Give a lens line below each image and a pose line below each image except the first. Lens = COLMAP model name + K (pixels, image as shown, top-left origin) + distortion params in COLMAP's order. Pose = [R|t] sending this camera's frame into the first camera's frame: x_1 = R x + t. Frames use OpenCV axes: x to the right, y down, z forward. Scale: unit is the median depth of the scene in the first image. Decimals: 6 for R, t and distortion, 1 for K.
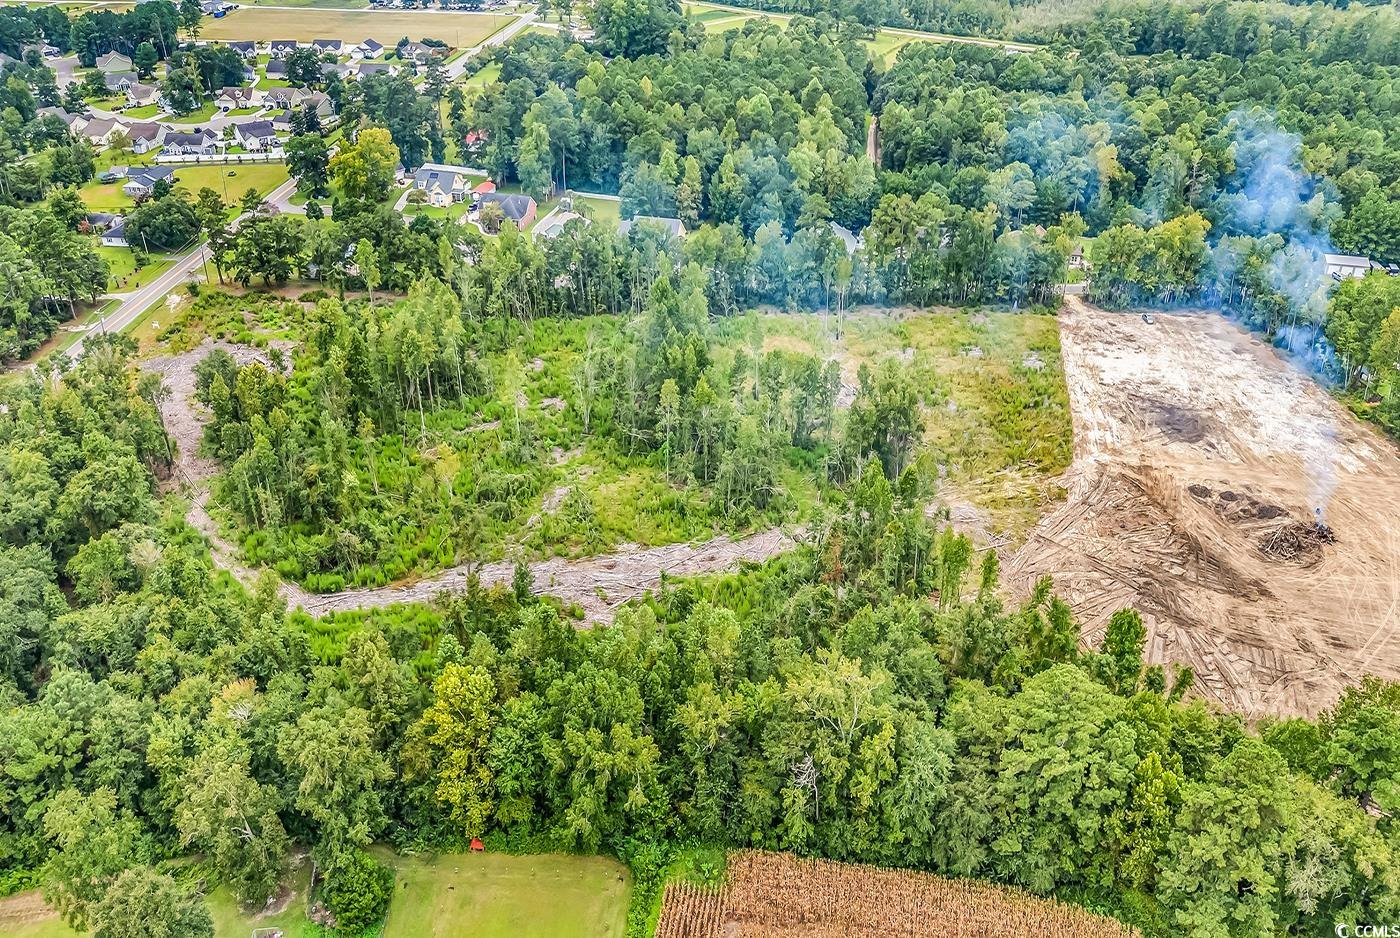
lens RADIAL K [[983.6, 0, 665.5], [0, 983.6, 407.1], [0, 0, 1]] dist [0.065126, -0.052885]
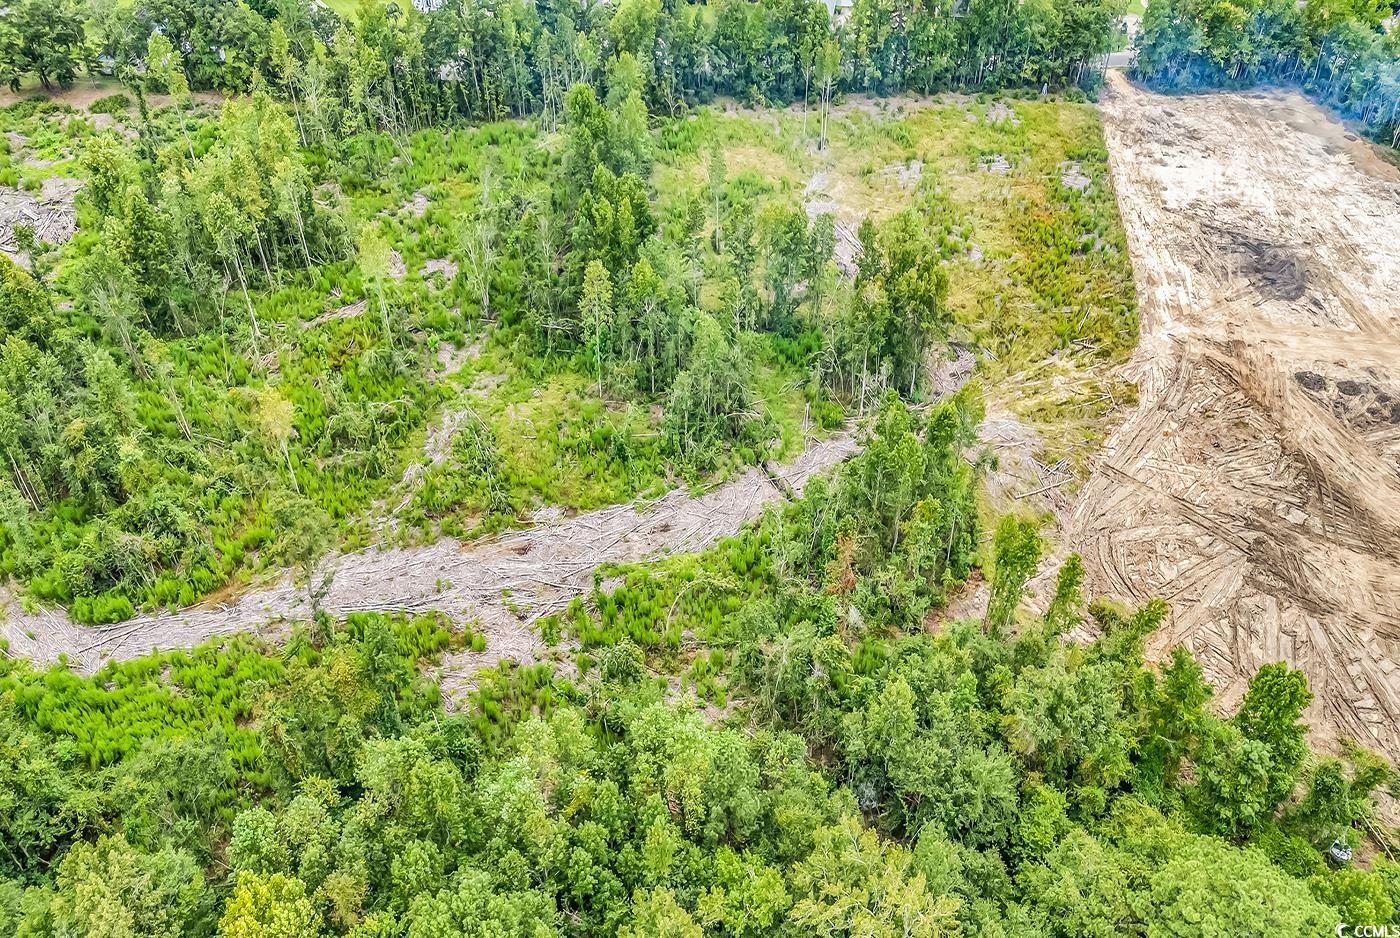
lens RADIAL K [[986.4, 0, 668.3], [0, 986.4, 336.0], [0, 0, 1]] dist [0.023328, -0.002453]
pose [[0.997716, -0.045452, 0.049973, 0.017472], [0.033438, 0.975087, 0.219288, -0.120123], [-0.058695, -0.217116, 0.974380, 0.287276]]
